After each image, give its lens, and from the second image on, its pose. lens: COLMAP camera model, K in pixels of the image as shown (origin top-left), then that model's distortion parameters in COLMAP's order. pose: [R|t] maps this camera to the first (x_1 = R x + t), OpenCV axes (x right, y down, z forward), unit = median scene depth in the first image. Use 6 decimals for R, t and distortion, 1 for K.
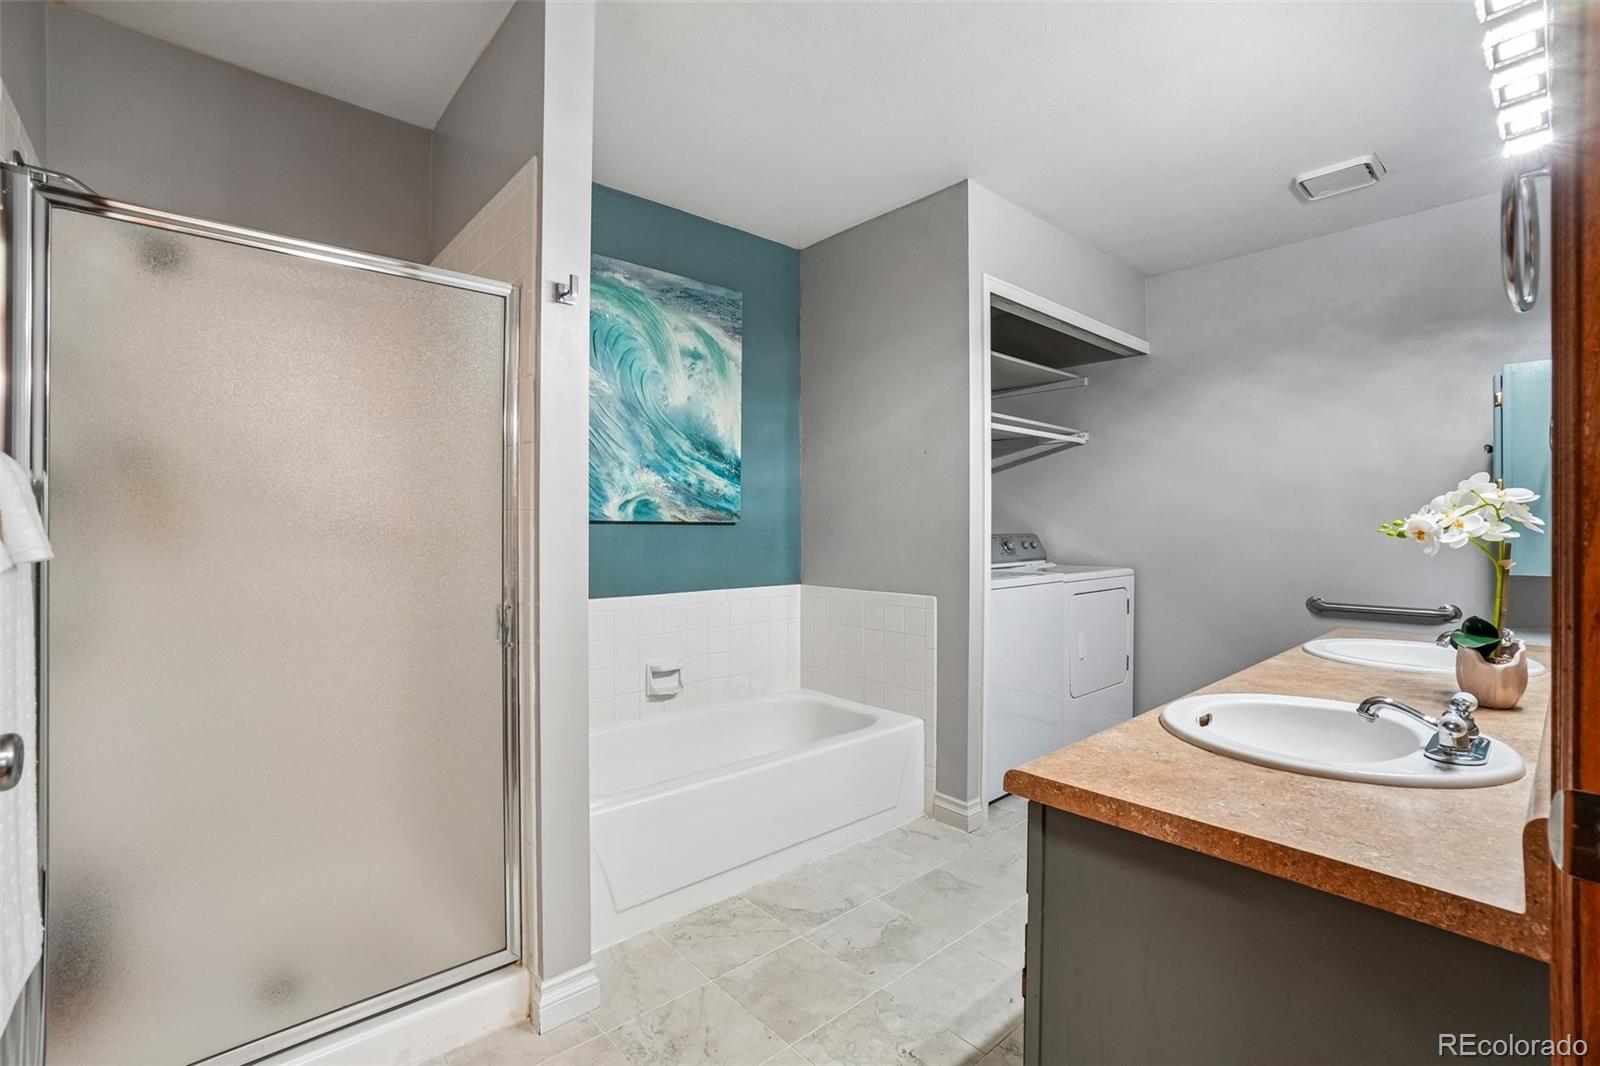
lens RADIAL K [[722.8, 0, 814.1], [0, 722.8, 526.0], [0, 0, 1]] dist [-0.050952, 0.018028]
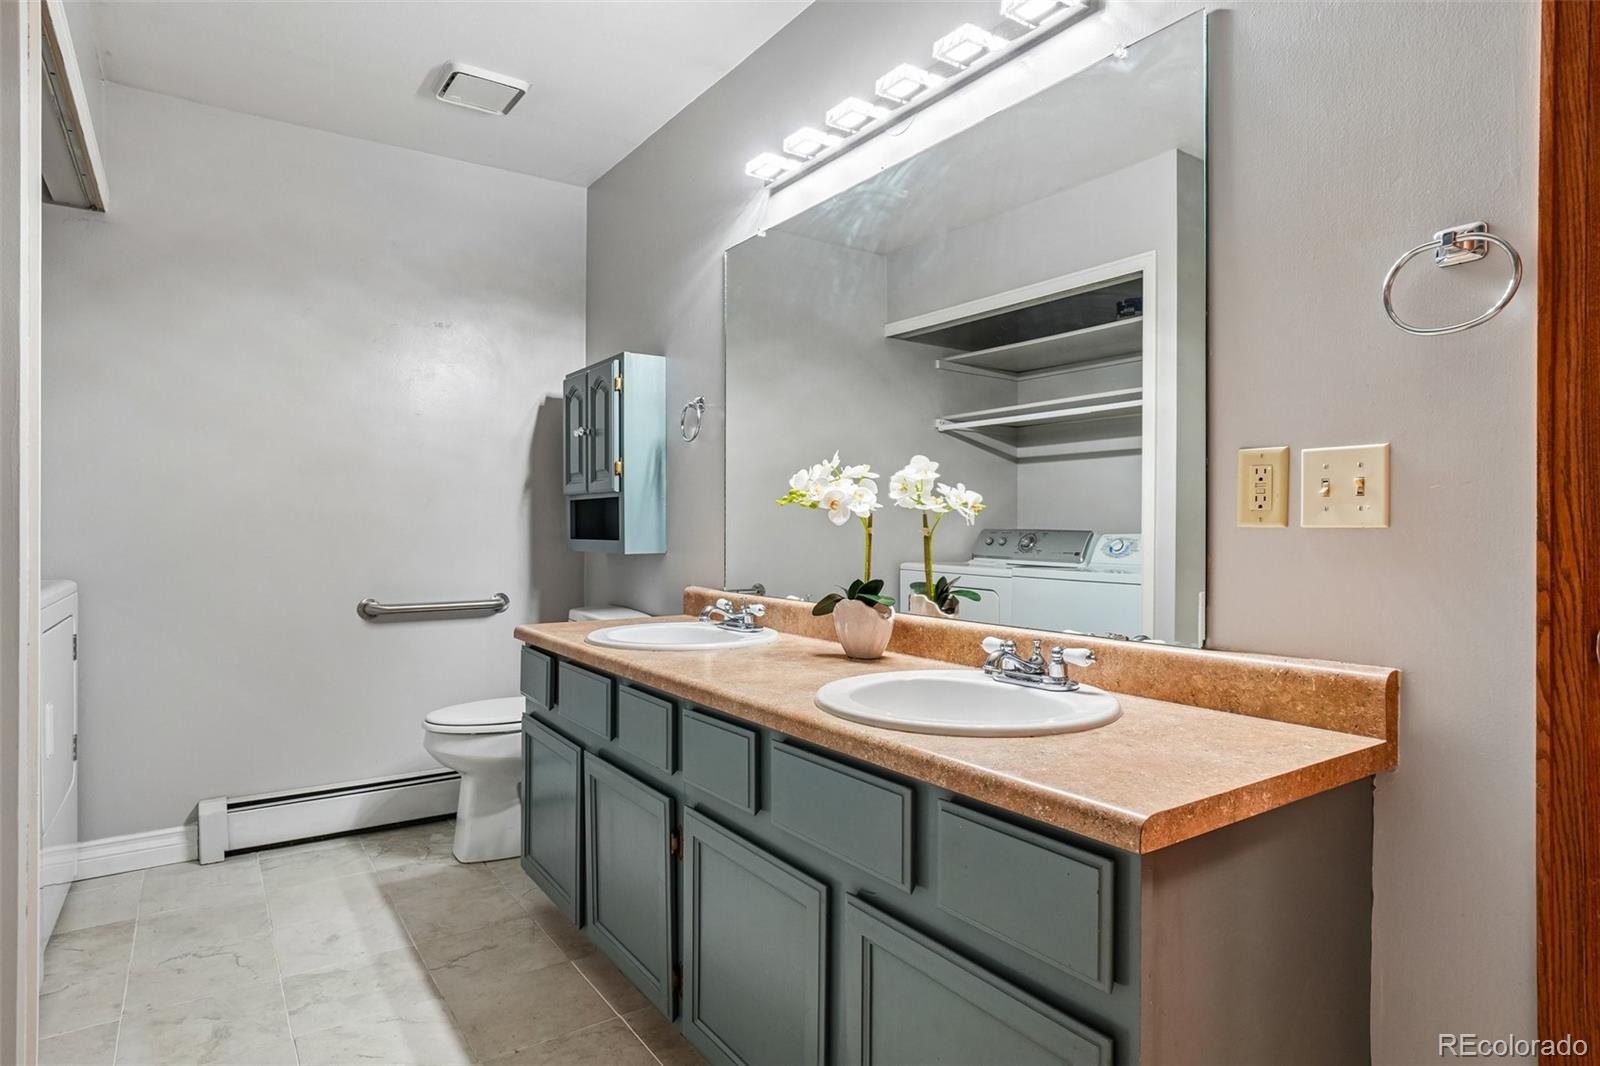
lens RADIAL K [[880.7, 0, 807.0], [0, 880.7, 532.7], [0, 0, 1]] dist [-0.020786, 0.008482]
pose [[0.129967, -0.007878, 0.991487, -0.223305], [0.001371, 0.999969, 0.007766, 0.022041], [-0.991517, 0.000350, 0.129974, 0.452084]]
